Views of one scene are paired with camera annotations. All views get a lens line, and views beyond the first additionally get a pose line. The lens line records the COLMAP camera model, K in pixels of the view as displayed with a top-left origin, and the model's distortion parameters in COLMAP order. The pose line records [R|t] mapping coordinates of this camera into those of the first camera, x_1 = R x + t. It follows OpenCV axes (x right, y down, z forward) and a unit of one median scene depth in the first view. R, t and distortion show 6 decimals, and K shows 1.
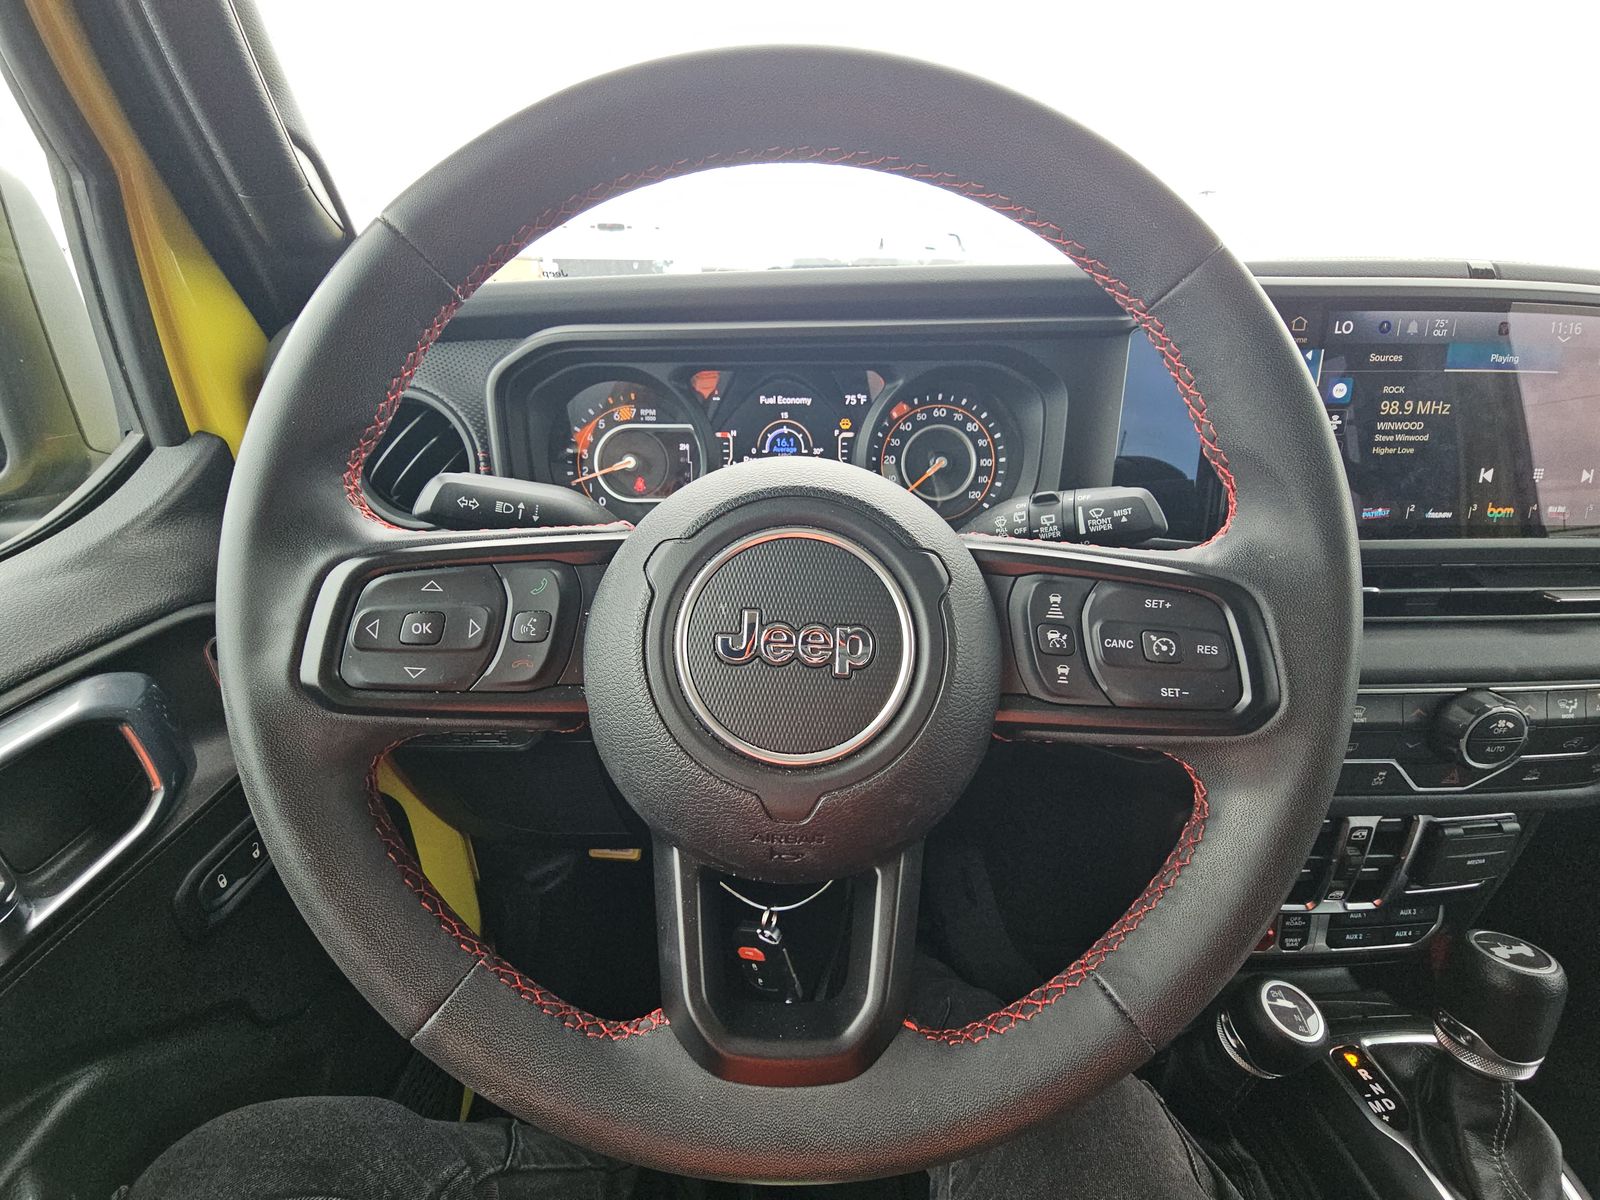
lens RADIAL K [[644.3, 0, 800.0], [0, 644.3, 600.0], [0, 0, 1]] dist [-0.001300, -0.000393]
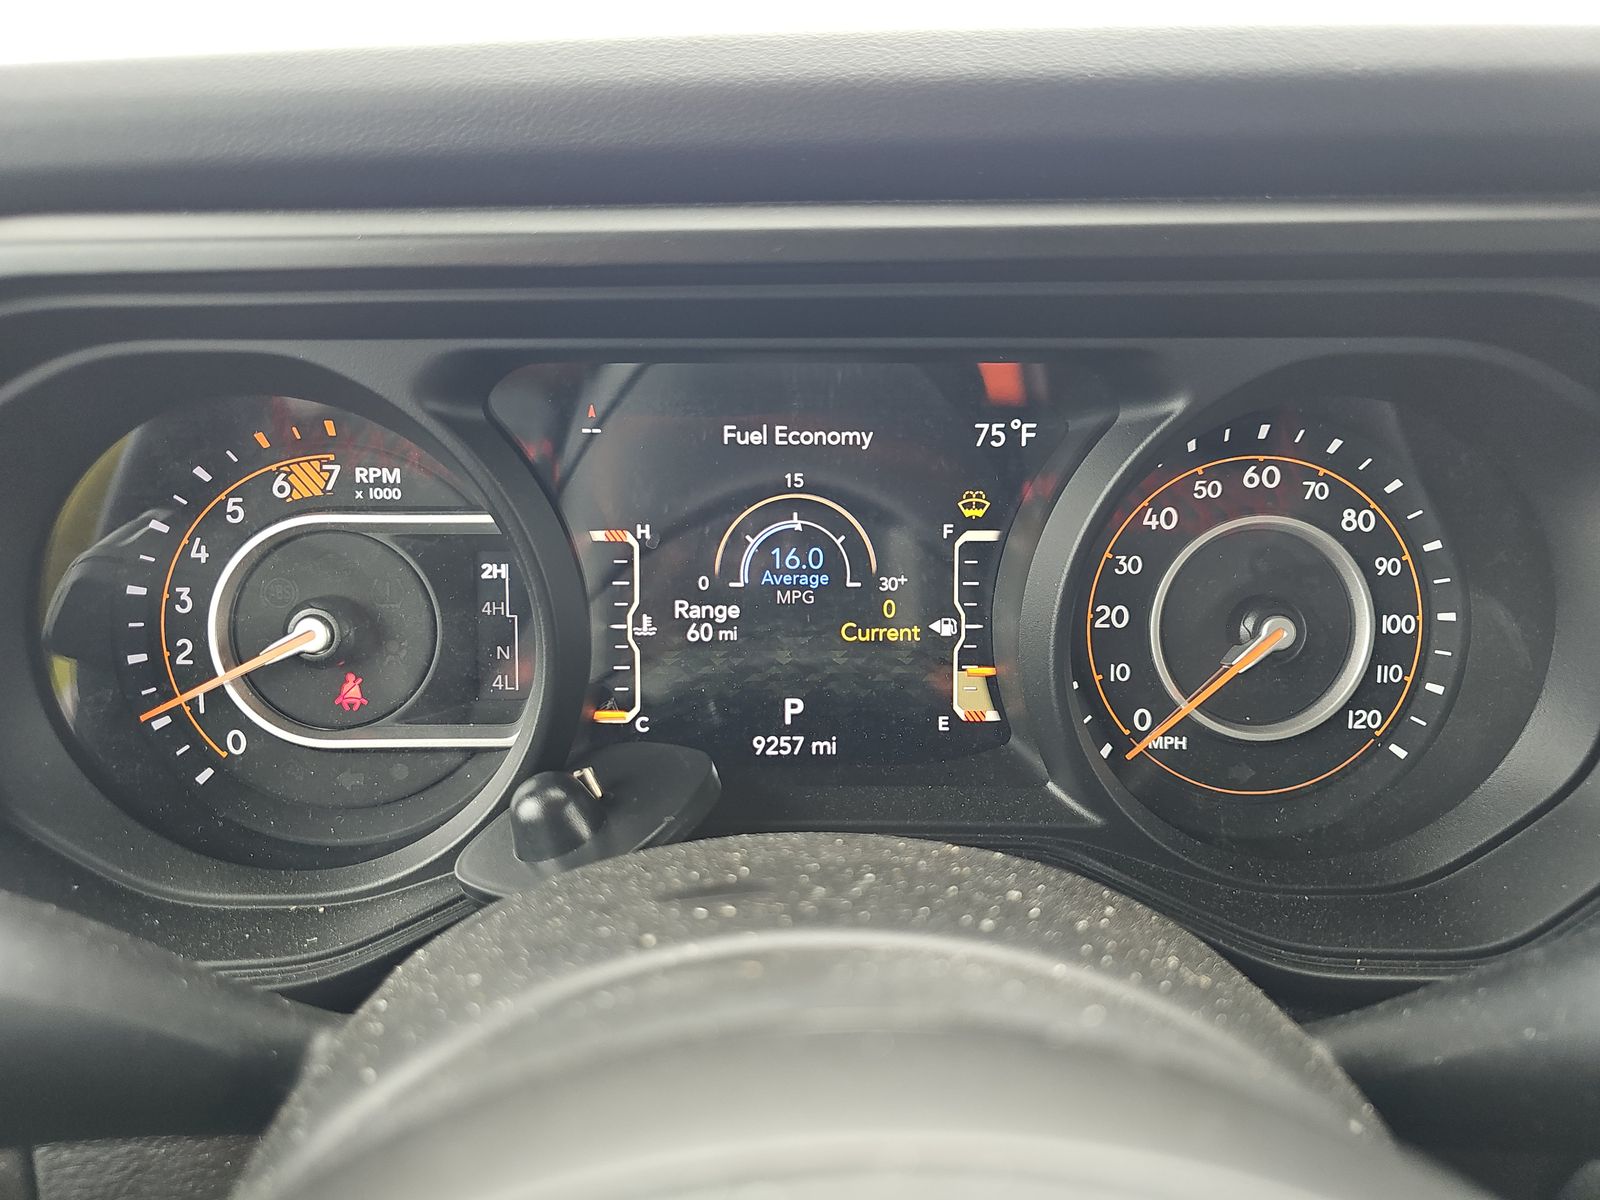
lens RADIAL K [[1062.8, 0, 800.0], [0, 1062.8, 600.0], [0, 0, 1]] dist [0.038609, -0.091355]
pose [[0.999905, 0.002389, 0.013565, -0.029119], [-0.001546, 0.998087, -0.061803, -0.192379], [-0.013686, 0.061776, 0.997996, 0.454302]]
